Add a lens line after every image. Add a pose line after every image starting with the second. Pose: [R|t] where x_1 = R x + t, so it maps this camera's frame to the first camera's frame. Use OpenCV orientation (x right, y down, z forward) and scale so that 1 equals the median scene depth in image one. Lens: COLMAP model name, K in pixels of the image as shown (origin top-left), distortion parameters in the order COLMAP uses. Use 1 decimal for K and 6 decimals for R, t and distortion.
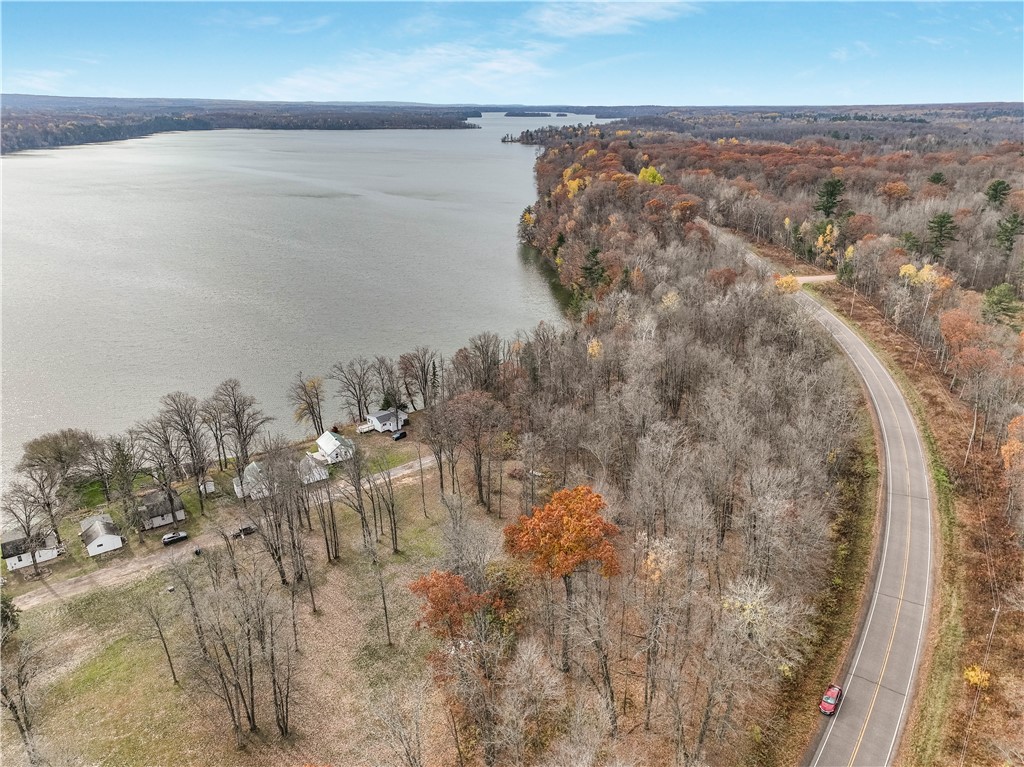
lens RADIAL K [[741.9, 0, 512.0], [0, 741.9, 383.5], [0, 0, 1]] dist [0.013663, 0.004644]
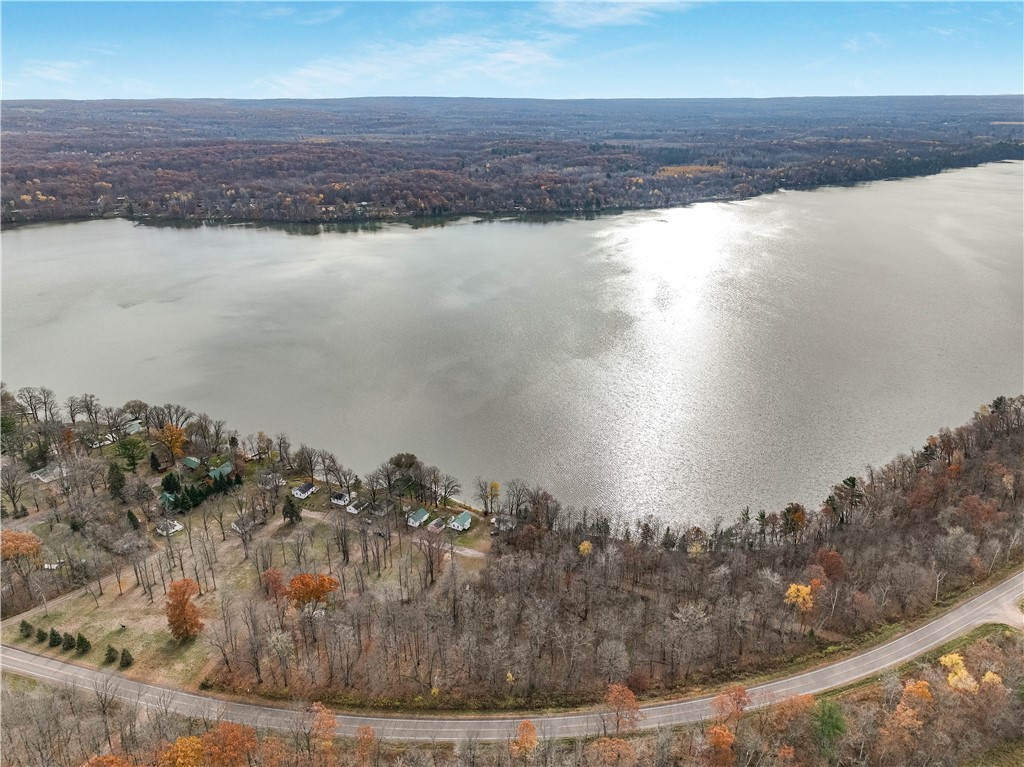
lens RADIAL K [[741.9, 0, 512.0], [0, 741.9, 383.5], [0, 0, 1]] dist [0.013663, 0.004644]
pose [[0.452602, 0.334886, -0.826440, 0.609509], [-0.304252, 0.929180, 0.209893, -0.327093], [0.838201, 0.156448, 0.522439, 0.034512]]
